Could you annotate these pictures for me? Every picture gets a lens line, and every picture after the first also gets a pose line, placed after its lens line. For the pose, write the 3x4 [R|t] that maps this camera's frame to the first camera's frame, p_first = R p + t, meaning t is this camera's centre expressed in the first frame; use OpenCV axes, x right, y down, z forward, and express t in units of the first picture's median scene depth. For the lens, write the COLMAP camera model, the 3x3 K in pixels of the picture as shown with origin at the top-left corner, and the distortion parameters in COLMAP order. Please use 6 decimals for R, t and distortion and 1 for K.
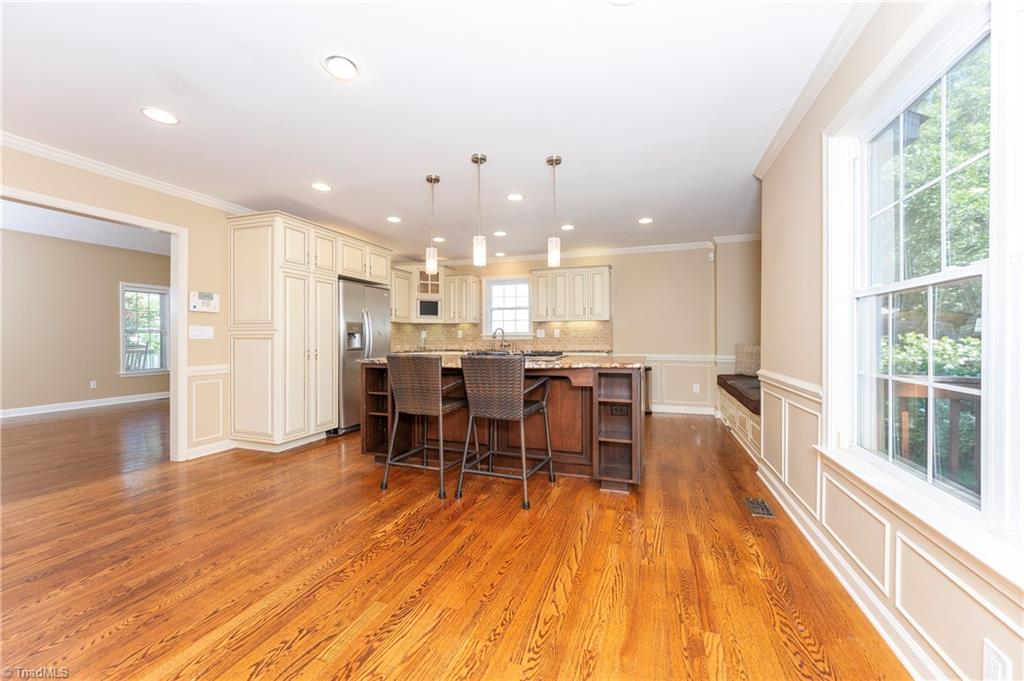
lens RADIAL K [[403.2, 0, 512.0], [0, 403.2, 340.5], [0, 0, 1]] dist [-0.000466, -0.000194]
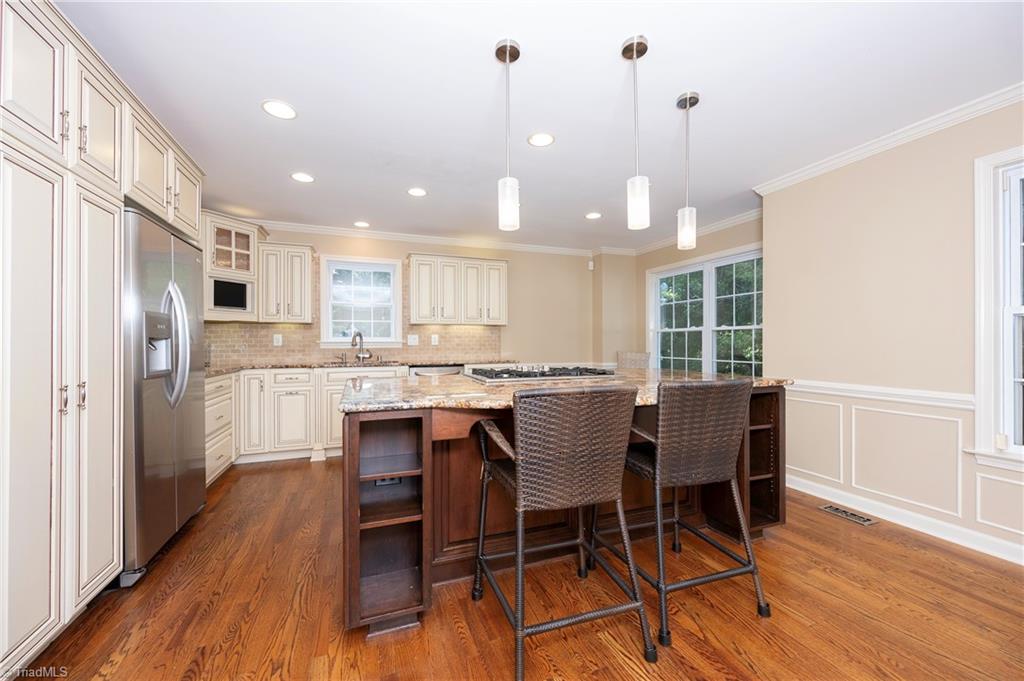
lens RADIAL K [[408.2, 0, 515.3], [0, 408.2, 344.1], [0, 0, 1]] dist [-0.000861, 0.000412]
pose [[0.763501, -0.000374, 0.645807, -0.436454], [0.003922, 0.999984, -0.004057, -0.009423], [-0.645795, 0.005630, 0.763490, 0.479375]]
